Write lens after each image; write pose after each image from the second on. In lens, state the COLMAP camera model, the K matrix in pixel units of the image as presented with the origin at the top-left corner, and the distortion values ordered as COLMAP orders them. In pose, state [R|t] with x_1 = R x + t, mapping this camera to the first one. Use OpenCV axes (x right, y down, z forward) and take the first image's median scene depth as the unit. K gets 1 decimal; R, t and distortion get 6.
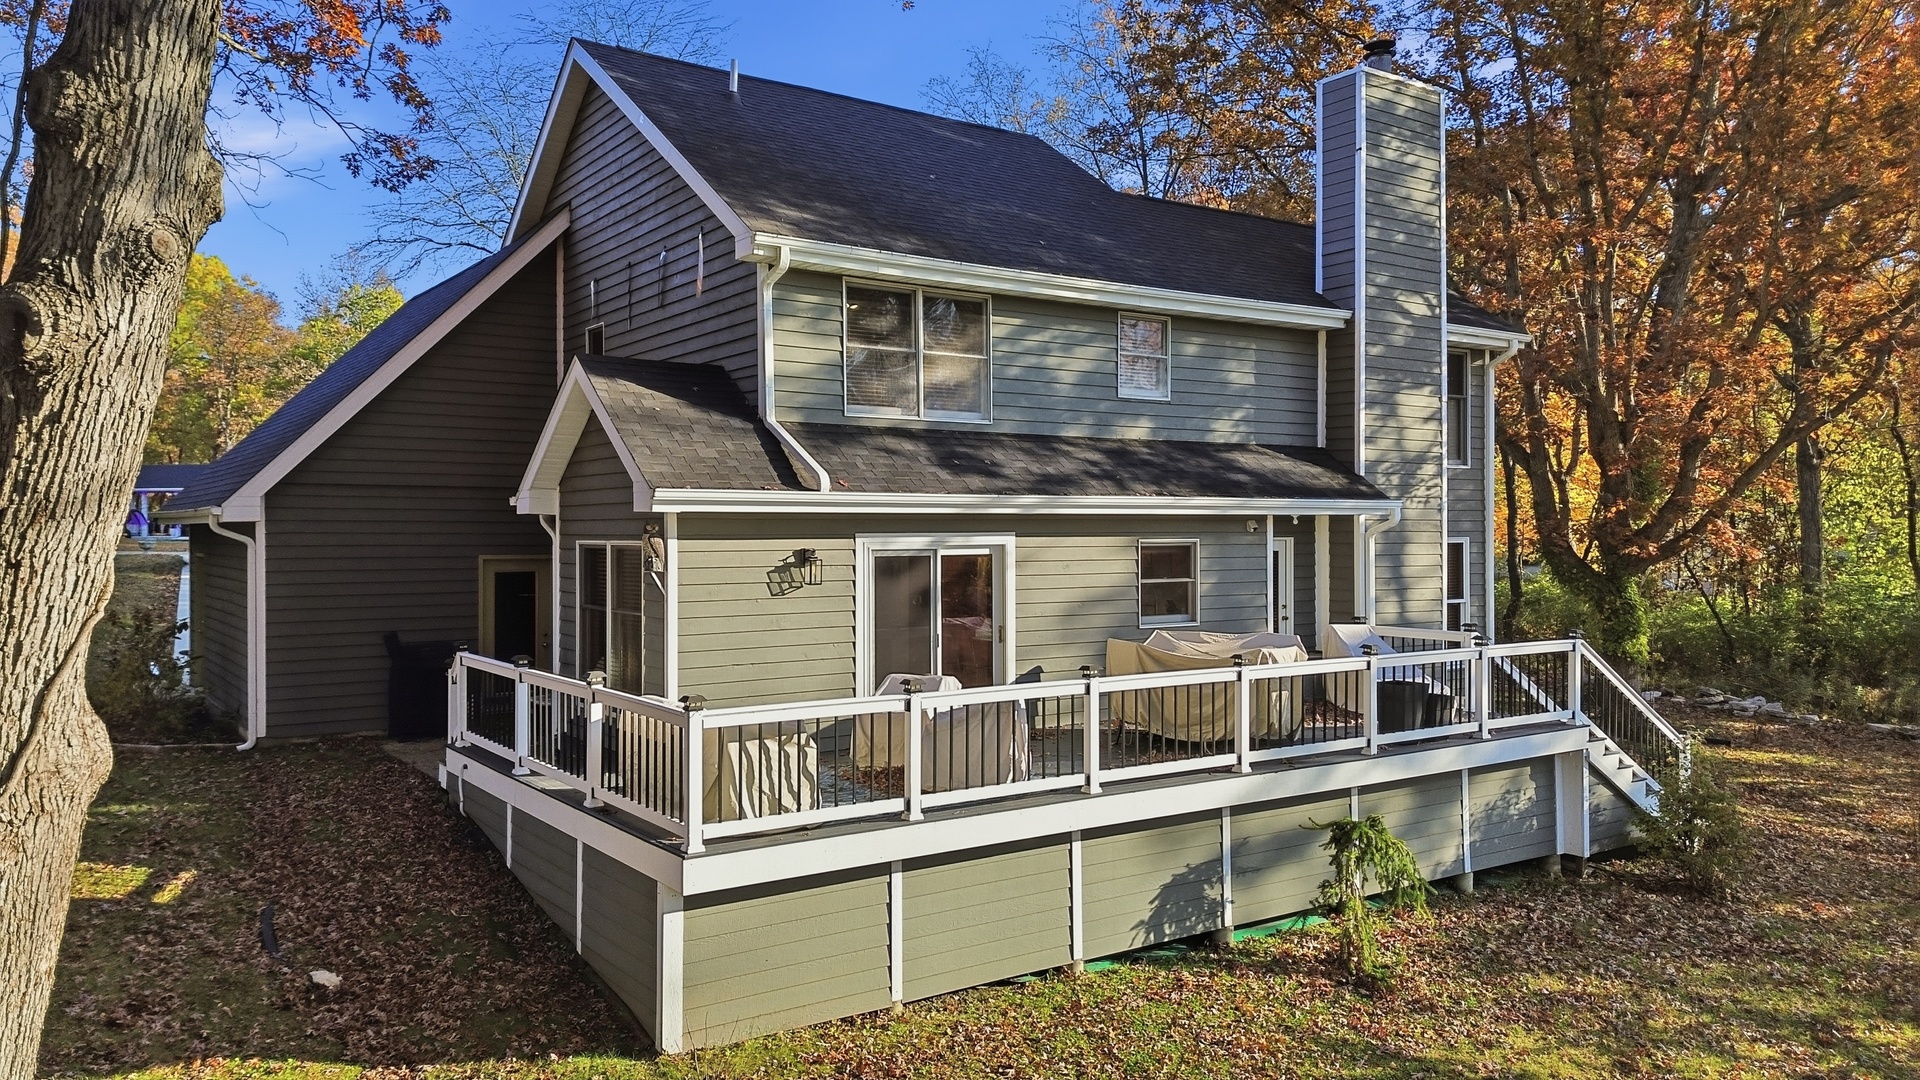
lens RADIAL K [[1349.6, 0, 960.0], [0, 1349.6, 540.0], [0, 0, 1]] dist [0.066483, -0.072089]
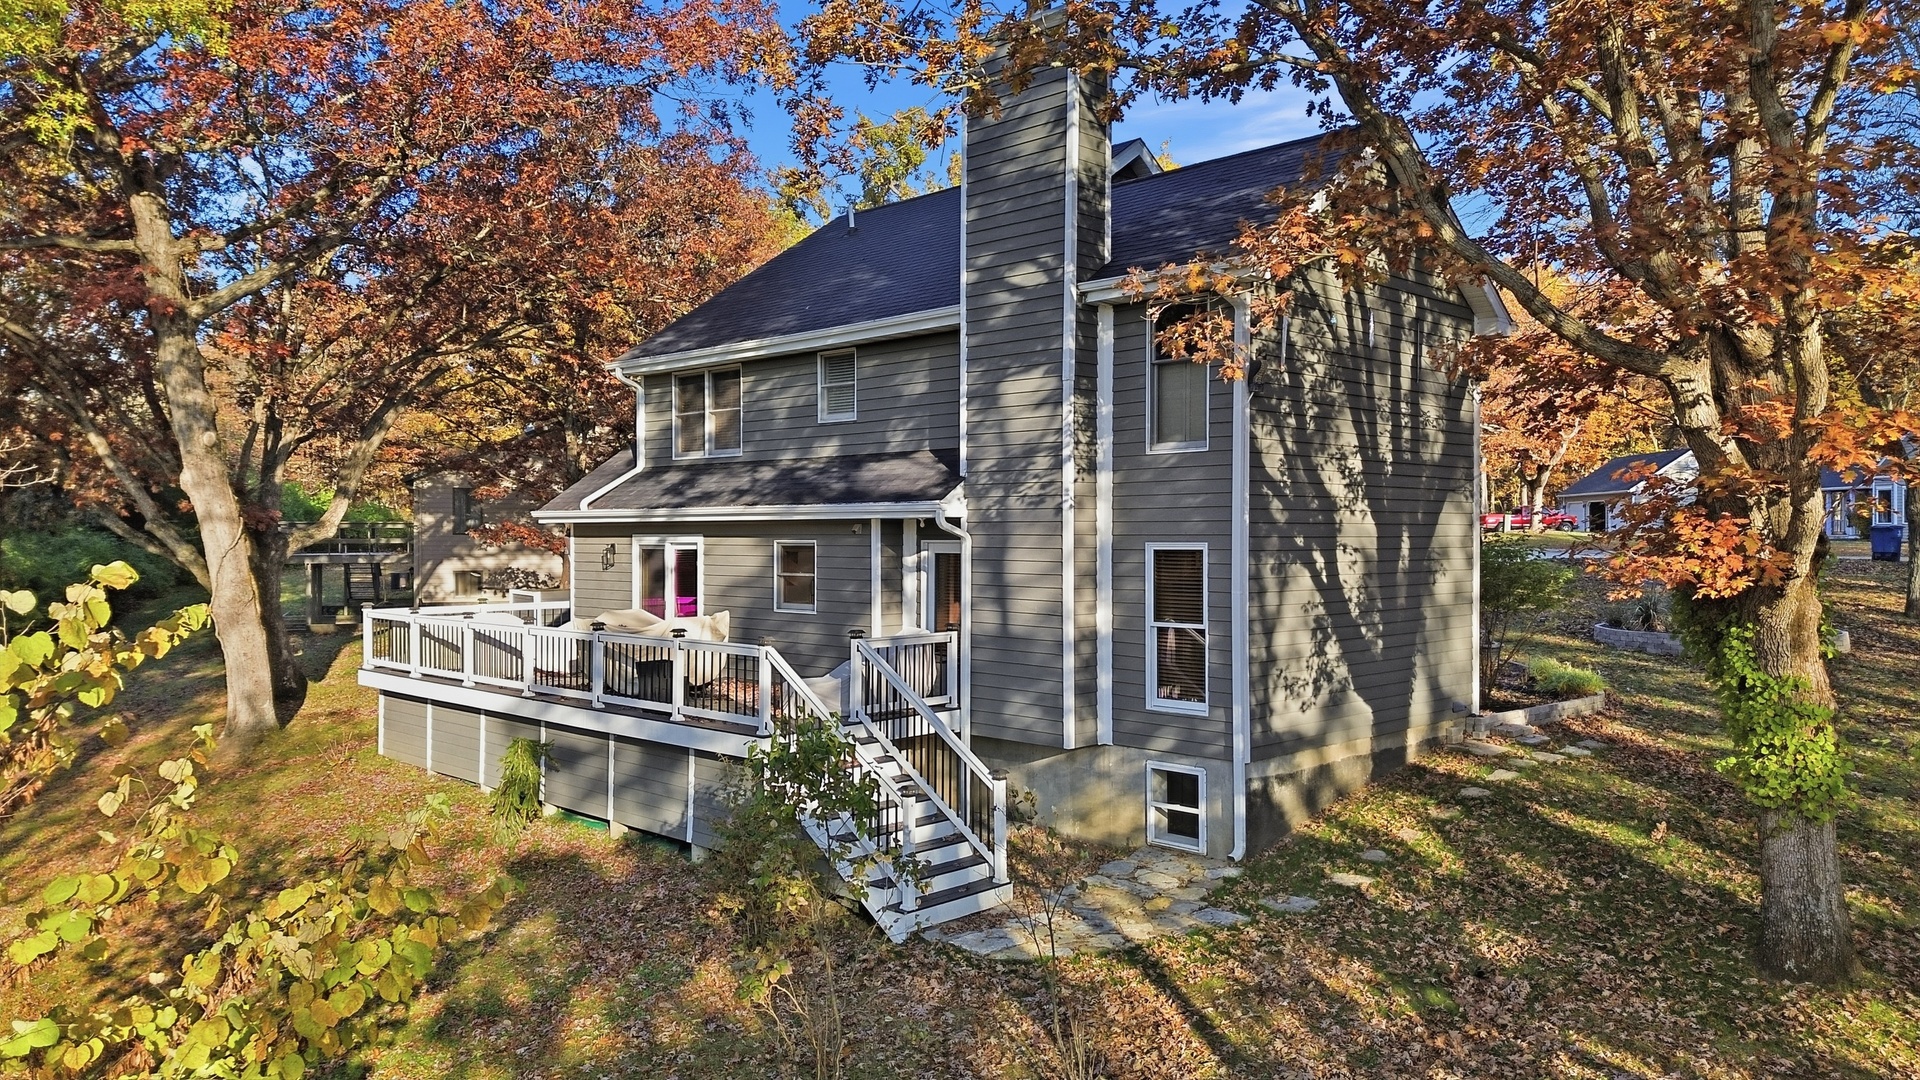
lens RADIAL K [[1341.9, 0, 960.0], [0, 1341.9, 540.0], [0, 0, 1]] dist [0.106841, -0.203716]
pose [[0.184178, 0.007494, -0.982864, 1.484890], [-0.007745, 0.999951, 0.006172, -0.009969], [0.982862, 0.006475, 0.184227, 1.008014]]
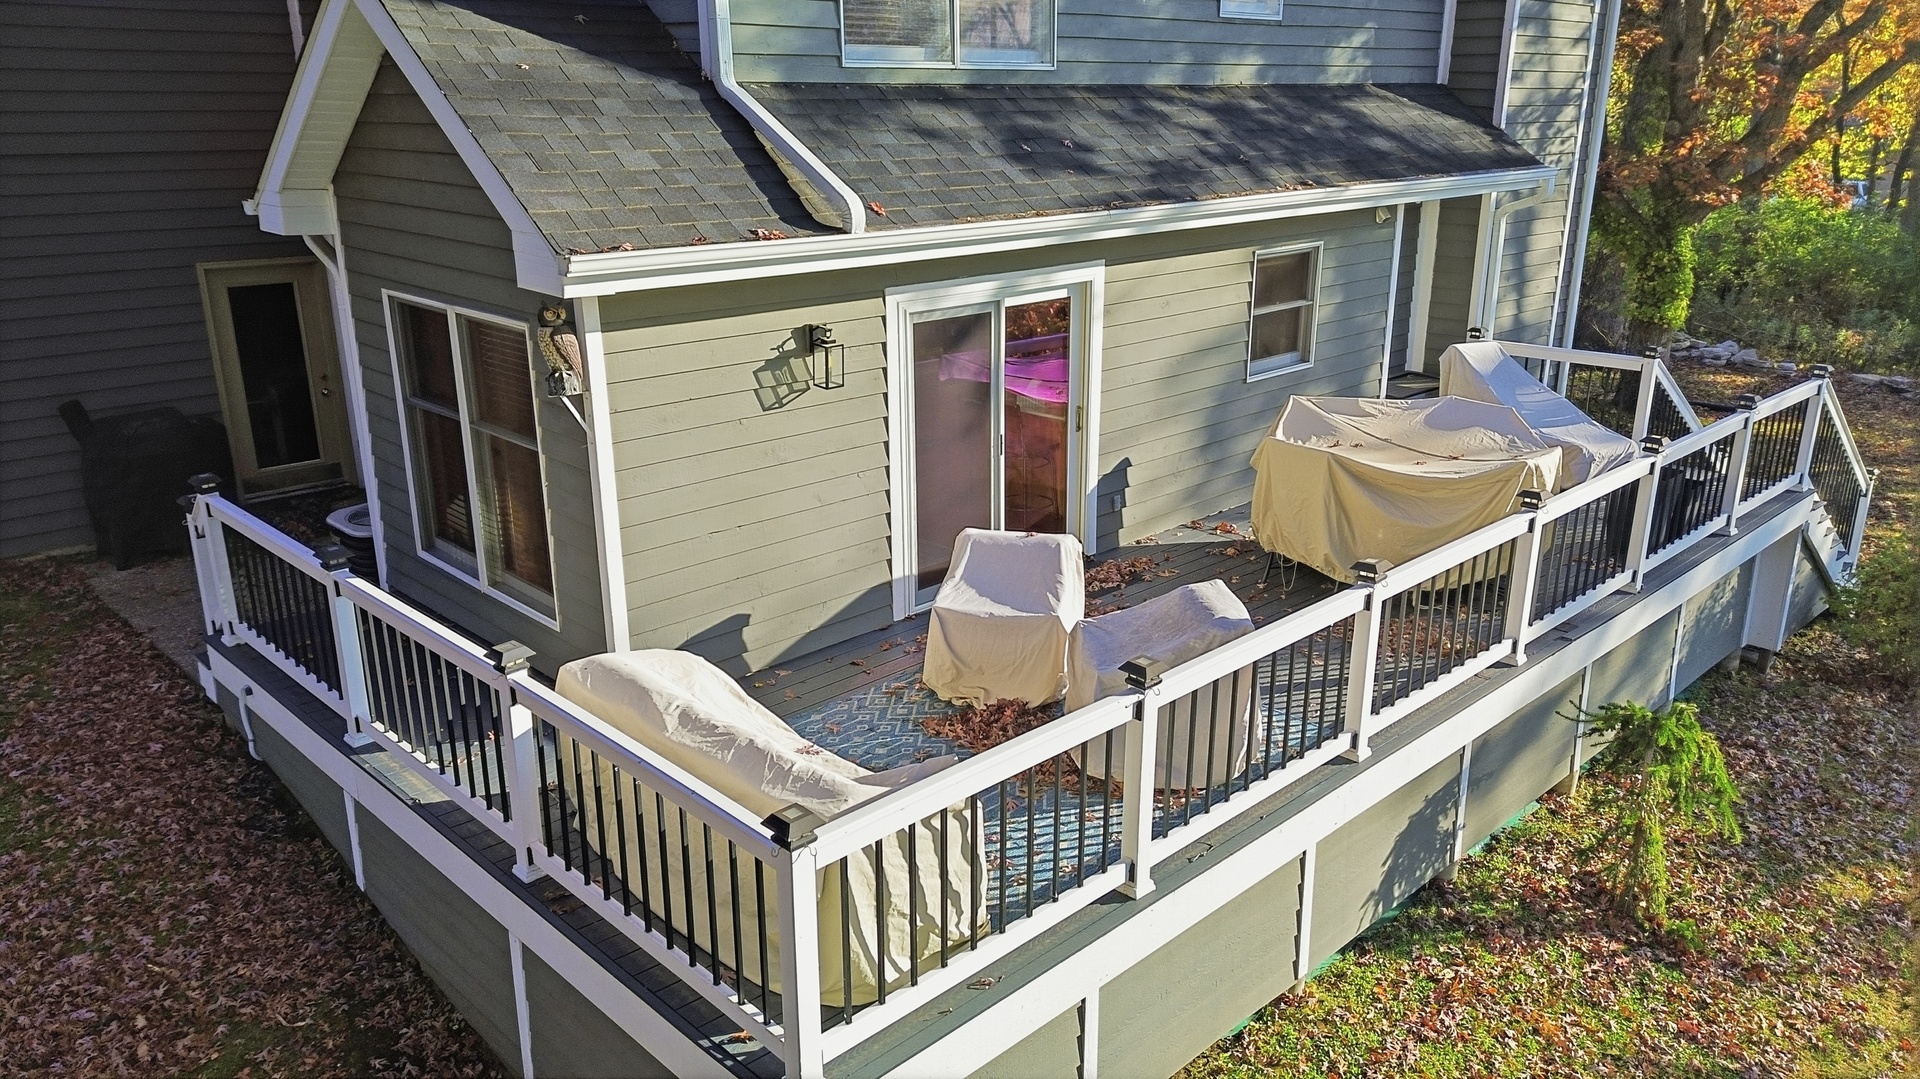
lens RADIAL K [[1349.6, 0, 960.0], [0, 1349.6, 539.5], [0, 0, 1]] dist [0.066483, -0.072089]
pose [[0.986487, -0.051803, 0.155435, -0.132953], [0.002005, 0.952447, 0.304698, -0.074216], [-0.163828, -0.300269, 0.939680, 0.372080]]
